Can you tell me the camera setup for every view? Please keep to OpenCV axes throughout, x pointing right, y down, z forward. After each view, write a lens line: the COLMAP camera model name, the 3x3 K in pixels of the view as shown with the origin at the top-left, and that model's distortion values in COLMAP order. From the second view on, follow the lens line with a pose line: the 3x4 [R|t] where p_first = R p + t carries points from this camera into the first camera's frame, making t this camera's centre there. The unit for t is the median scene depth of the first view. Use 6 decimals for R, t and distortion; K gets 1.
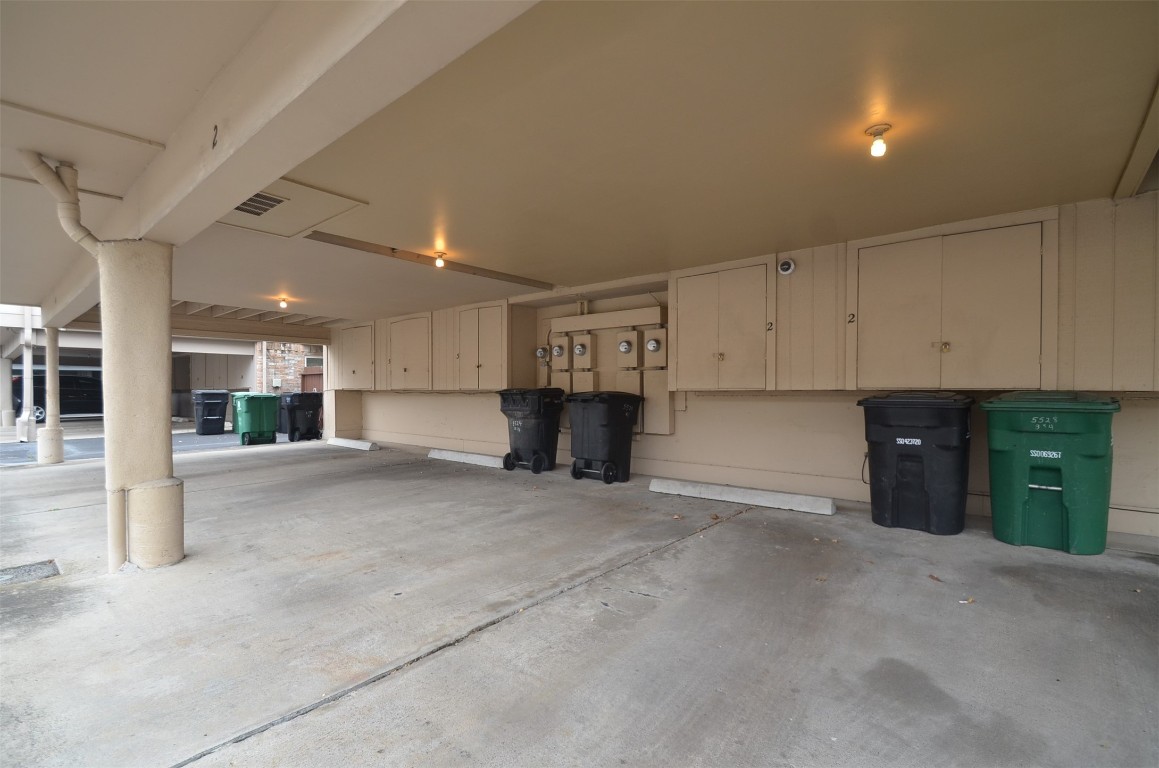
lens RADIAL K [[513.5, 0, 574.9], [0, 513.5, 399.7], [0, 0, 1]] dist [0.000308, -0.000170]
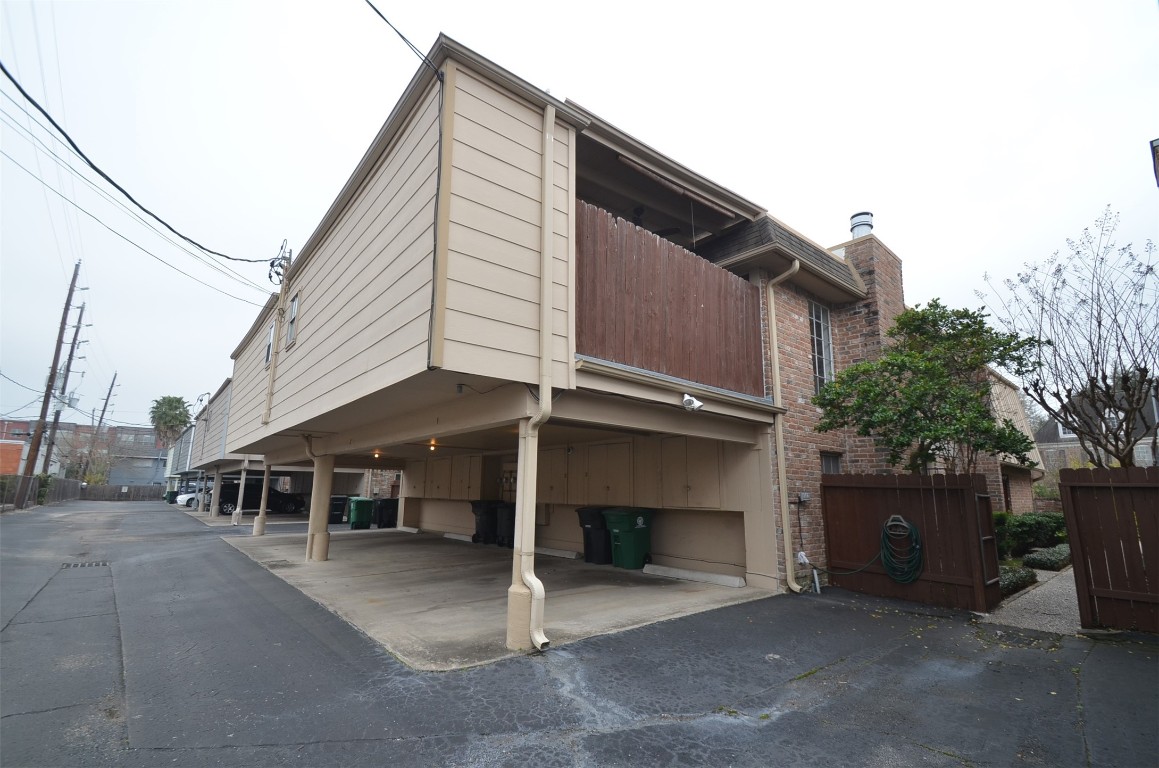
lens RADIAL K [[513.5, 0, 574.9], [0, 513.5, 399.7], [0, 0, 1]] dist [0.000308, -0.000170]
pose [[0.983299, -0.017920, -0.181113, 0.407395], [-0.018530, 0.980112, -0.197578, -0.011253], [0.181052, 0.197634, 0.963411, -0.606952]]
